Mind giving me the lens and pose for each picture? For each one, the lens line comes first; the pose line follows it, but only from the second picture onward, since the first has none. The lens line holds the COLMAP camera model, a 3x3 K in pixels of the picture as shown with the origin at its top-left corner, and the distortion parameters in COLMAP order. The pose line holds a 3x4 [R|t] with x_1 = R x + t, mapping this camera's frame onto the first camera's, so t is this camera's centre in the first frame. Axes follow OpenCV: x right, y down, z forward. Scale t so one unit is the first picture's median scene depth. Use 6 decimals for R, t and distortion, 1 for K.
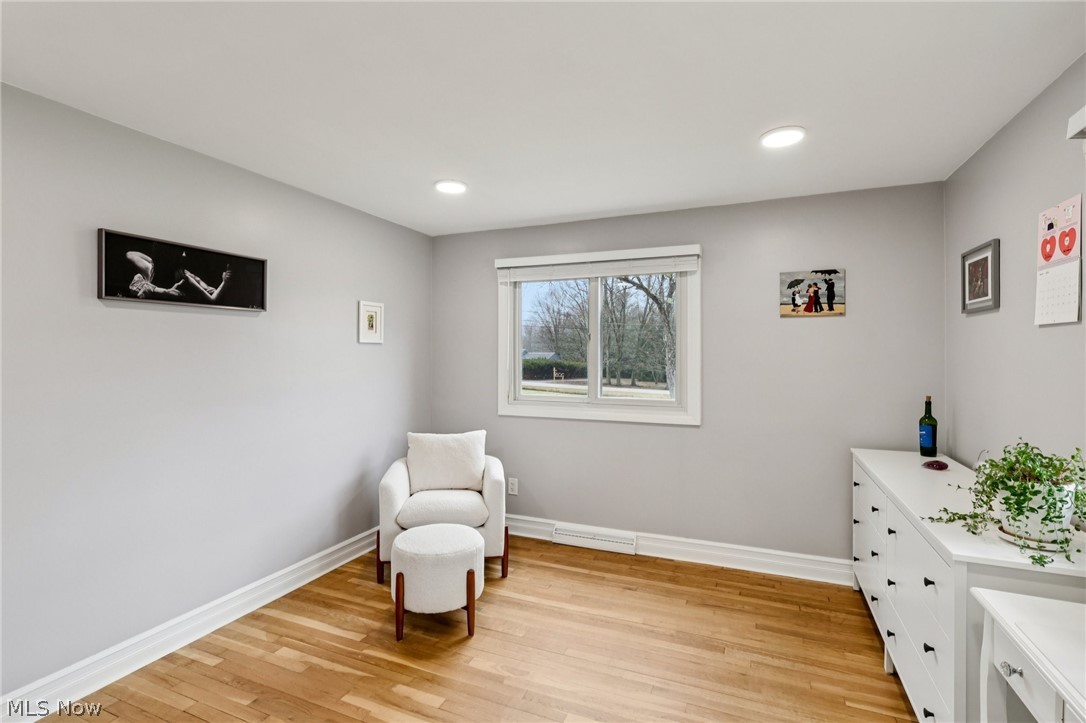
lens RADIAL K [[503.8, 0, 536.4], [0, 503.8, 356.4], [0, 0, 1]] dist [0.003031, -0.001577]
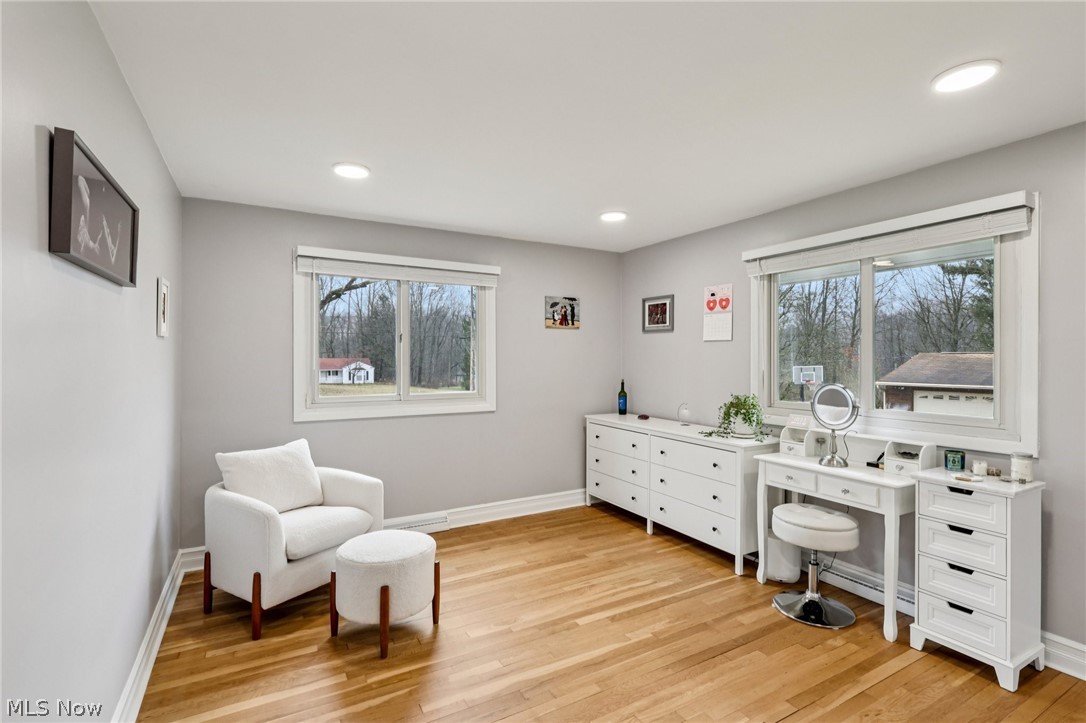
lens RADIAL K [[503.8, 0, 542.1], [0, 503.8, 361.9], [0, 0, 1]] dist [0.003031, -0.001577]
pose [[0.613806, -0.008959, 0.789406, -0.641440], [0.000457, 0.999939, 0.010993, 0.001282], [-0.789457, -0.006387, 0.613773, 0.151527]]
